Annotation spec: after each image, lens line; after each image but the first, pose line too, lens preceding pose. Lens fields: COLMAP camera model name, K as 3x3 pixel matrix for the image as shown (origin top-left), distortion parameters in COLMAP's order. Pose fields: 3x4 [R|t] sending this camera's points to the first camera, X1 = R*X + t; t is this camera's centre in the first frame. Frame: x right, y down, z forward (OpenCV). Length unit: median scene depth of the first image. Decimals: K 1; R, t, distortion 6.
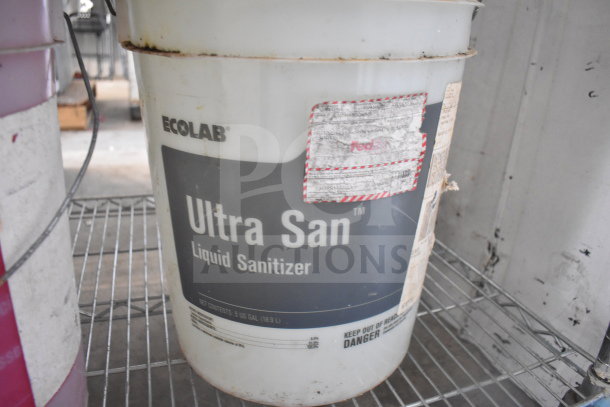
lens RADIAL K [[462.5, 0, 305.0], [0, 462.5, 203.5], [0, 0, 1]] dist [-0.094988, 0.002436]
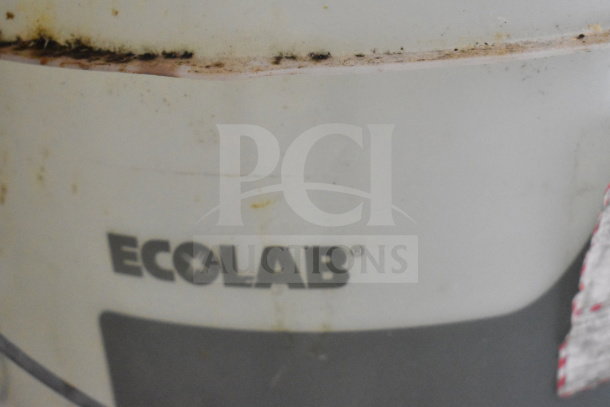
lens RADIAL K [[1048.5, 0, 305.0], [0, 1048.5, 203.5], [0, 0, 1]] dist [-0.024875, -0.038562]
pose [[0.953048, -0.185642, 0.239240, -0.359119], [0.185160, 0.982398, 0.024695, -0.208332], [-0.239613, 0.020762, 0.970646, 0.222625]]
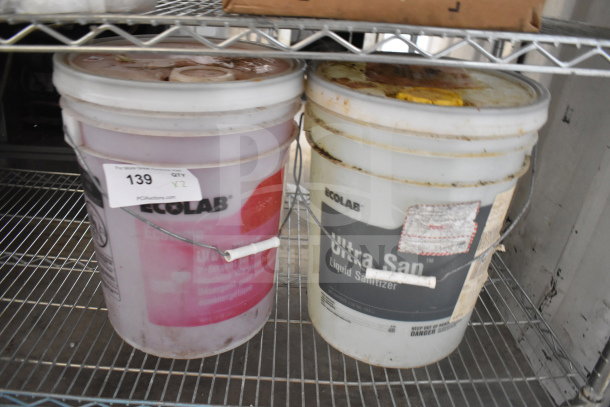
lens RADIAL K [[462.5, 0, 305.0], [0, 462.5, 203.5], [0, 0, 1]] dist [-0.094988, 0.002436]
pose [[0.958697, 0.155571, -0.238113, 0.045652], [-0.140407, 0.986899, 0.079477, -0.263997], [0.247357, -0.042762, 0.967980, -0.754921]]
